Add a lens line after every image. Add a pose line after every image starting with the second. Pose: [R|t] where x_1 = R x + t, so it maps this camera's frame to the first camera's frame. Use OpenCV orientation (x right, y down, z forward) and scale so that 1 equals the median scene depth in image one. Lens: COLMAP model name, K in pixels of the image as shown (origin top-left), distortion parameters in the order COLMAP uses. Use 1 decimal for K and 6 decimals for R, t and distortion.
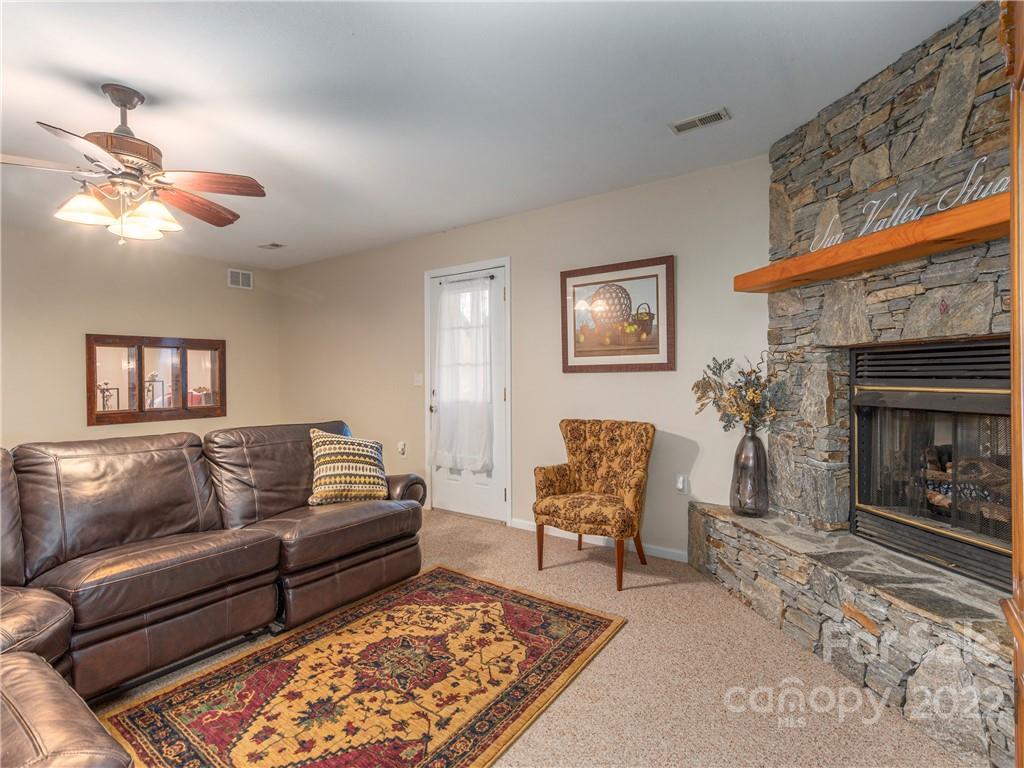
lens RADIAL K [[508.0, 0, 512.6], [0, 508.0, 381.6], [0, 0, 1]] dist [0.009133, -0.001073]
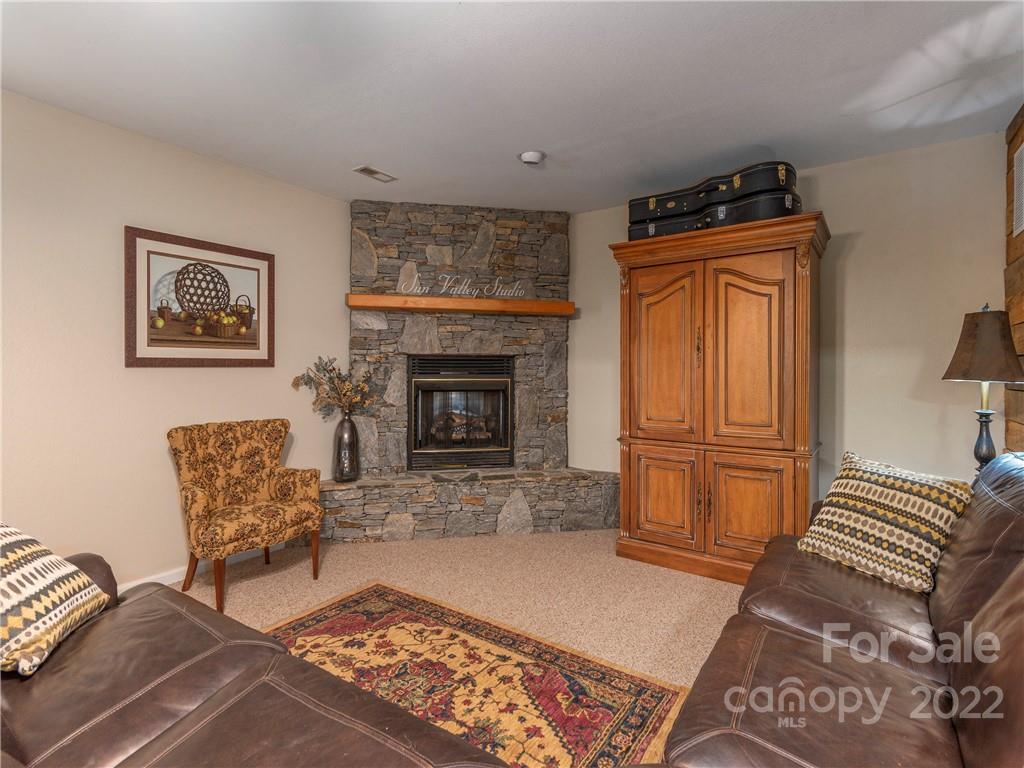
lens RADIAL K [[508.0, 0, 513.3], [0, 508.0, 378.3], [0, 0, 1]] dist [0.009133, -0.001073]
pose [[-0.026955, -0.008637, 0.999599, -0.974505], [0.008730, 0.999923, 0.008876, -0.004887], [-0.999599, 0.008965, -0.026877, 0.727939]]
